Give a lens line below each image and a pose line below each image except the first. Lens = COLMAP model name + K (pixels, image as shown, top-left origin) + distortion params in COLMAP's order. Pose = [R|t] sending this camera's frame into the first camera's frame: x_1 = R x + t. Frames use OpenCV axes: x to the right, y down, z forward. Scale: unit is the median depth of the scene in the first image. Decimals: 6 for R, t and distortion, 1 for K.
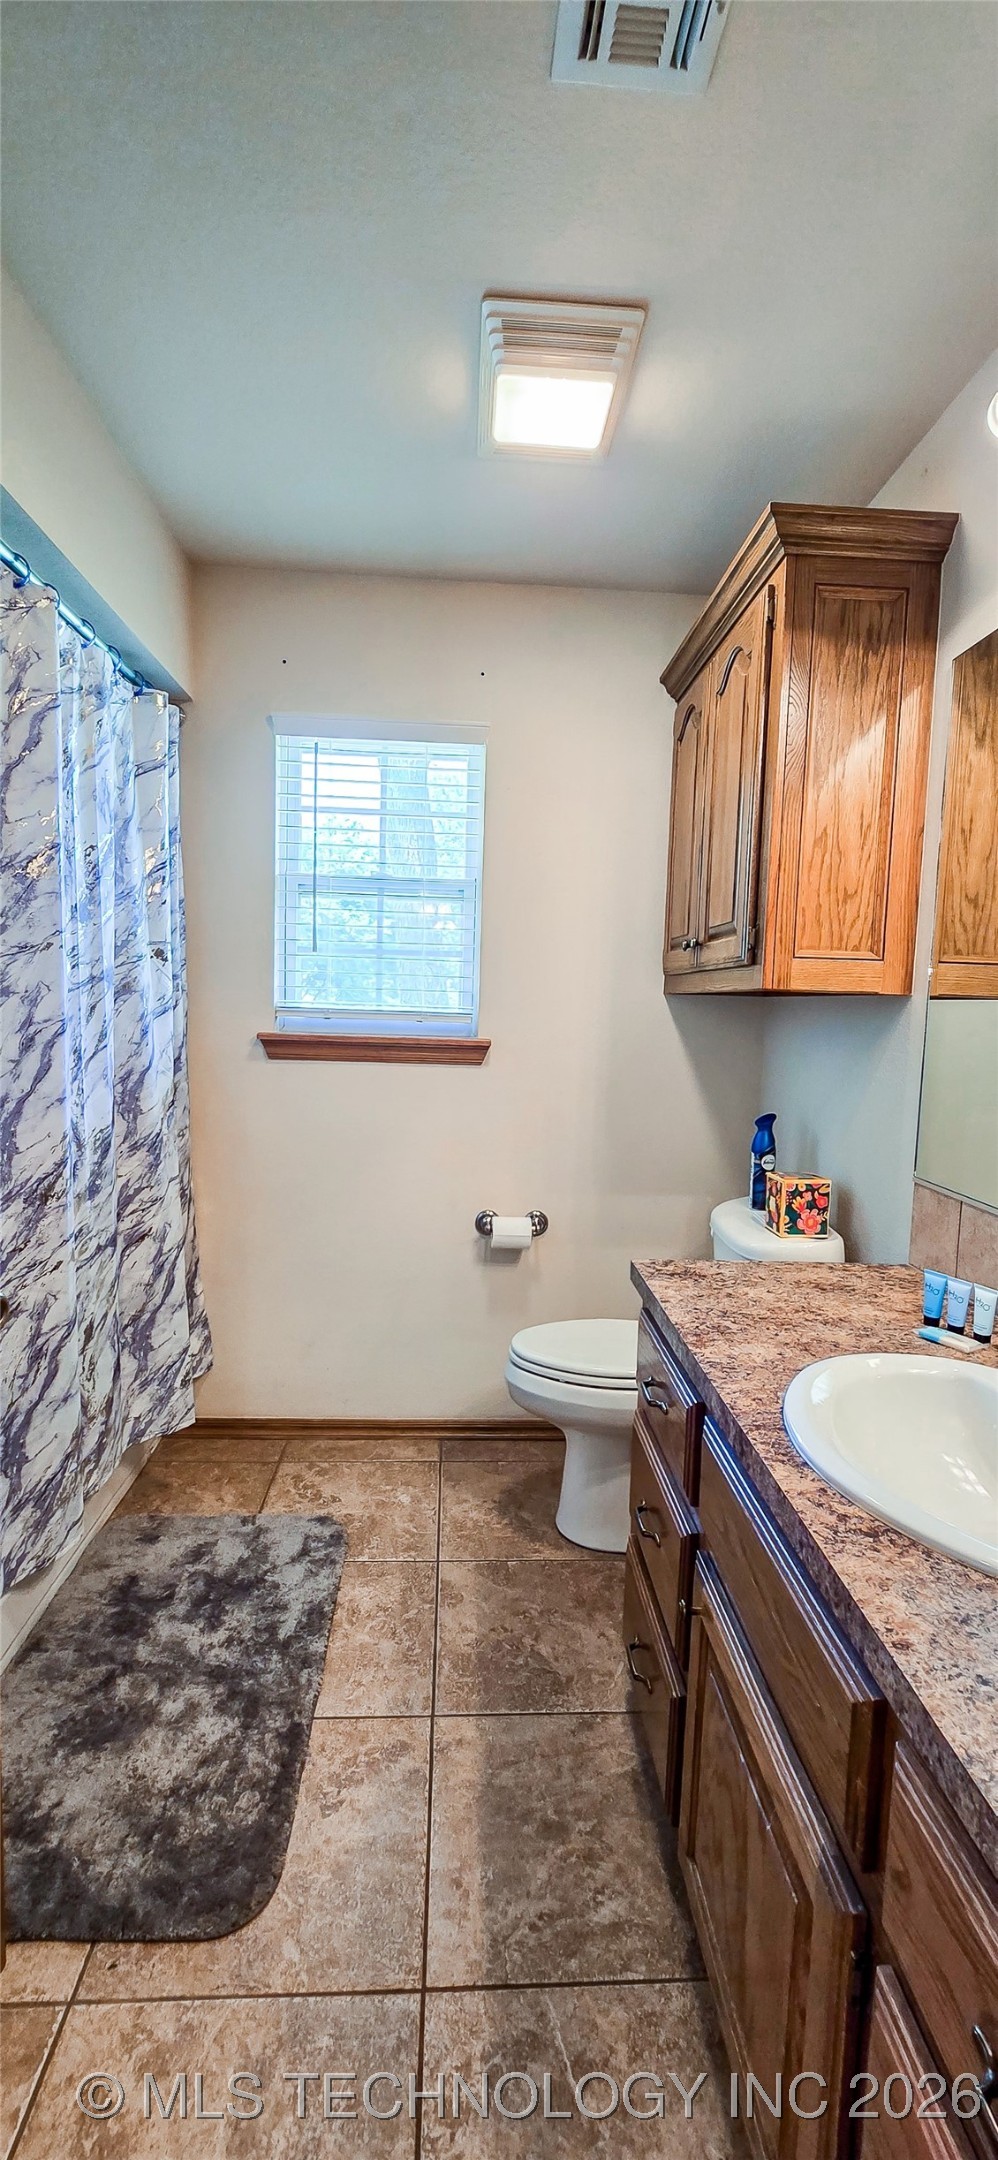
lens RADIAL K [[891.2, 0, 509.2], [0, 891.2, 1080.5], [0, 0, 1]] dist [-0.002860, -0.000203]
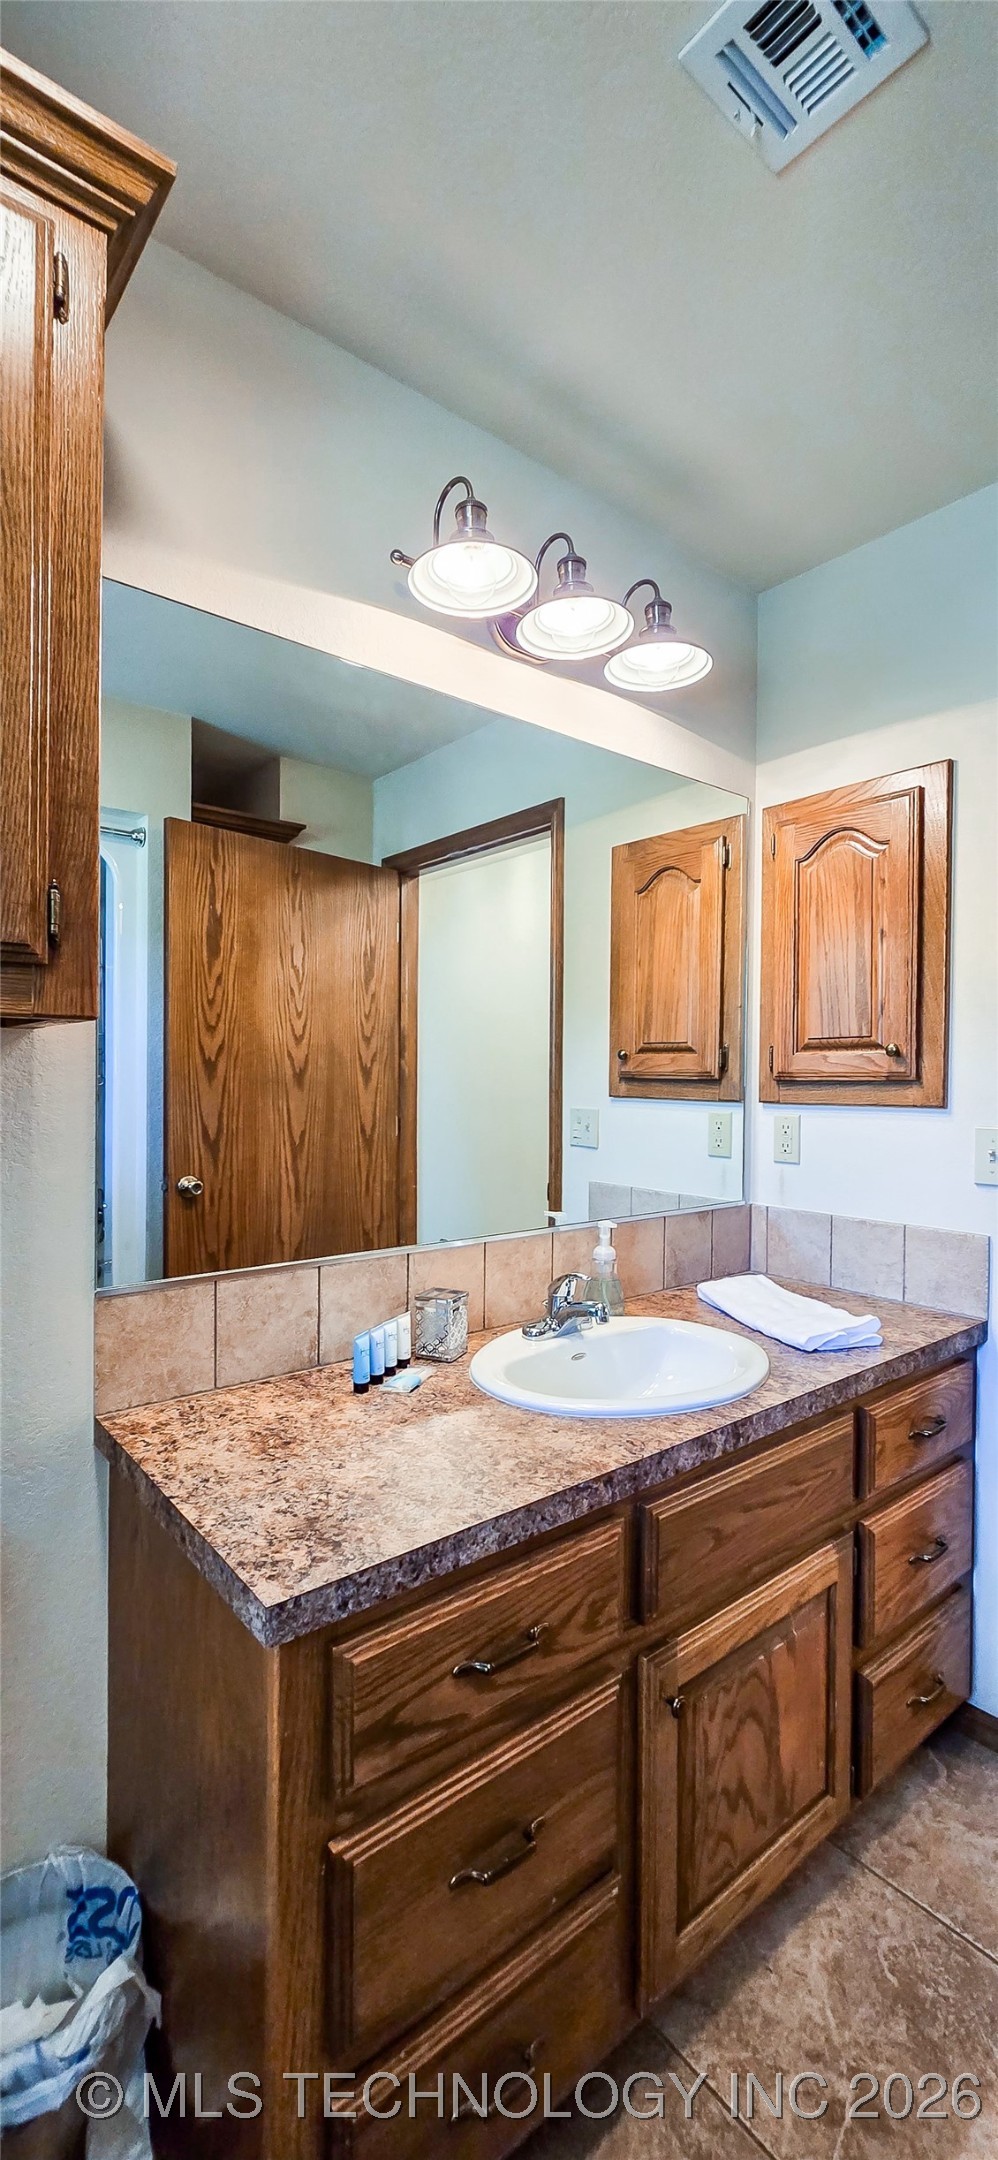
lens RADIAL K [[891.2, 0, 509.2], [0, 891.2, 1080.5], [0, 0, 1]] dist [-0.002860, -0.000203]
pose [[-0.592486, -0.045317, 0.804305, -0.354952], [0.043002, 0.995214, 0.087751, -0.125604], [-0.804432, 0.086578, -0.587701, 1.381225]]
